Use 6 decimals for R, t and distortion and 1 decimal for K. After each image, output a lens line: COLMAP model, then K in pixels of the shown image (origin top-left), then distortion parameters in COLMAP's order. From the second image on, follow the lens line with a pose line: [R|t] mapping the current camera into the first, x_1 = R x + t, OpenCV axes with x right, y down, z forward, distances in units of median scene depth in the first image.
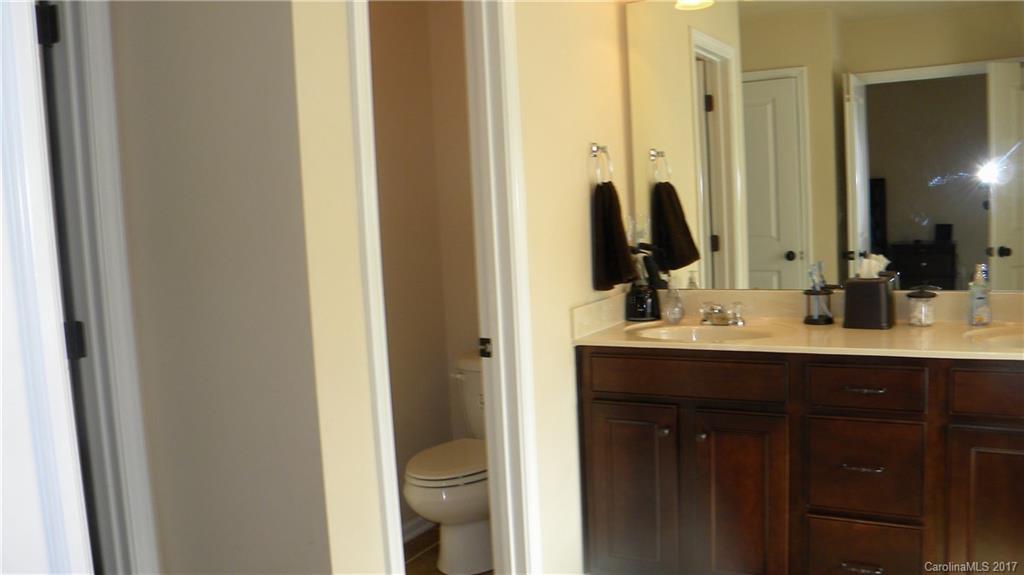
lens RADIAL K [[891.8, 0, 512.0], [0, 891.8, 287.5], [0, 0, 1]] dist [-0.005187, 0.003321]
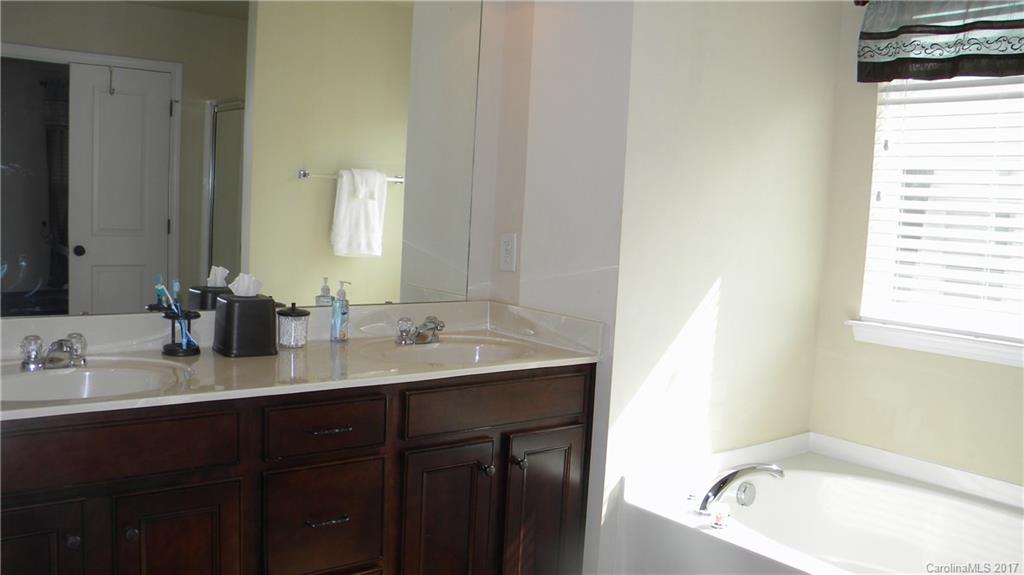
lens RADIAL K [[891.8, 0, 512.0], [0, 891.8, 287.5], [0, 0, 1]] dist [-0.005187, 0.003321]
pose [[0.377387, -0.033936, 0.925434, -0.299091], [0.029506, 0.999262, 0.024611, -0.034857], [-0.925585, 0.018018, 0.378110, 0.463827]]
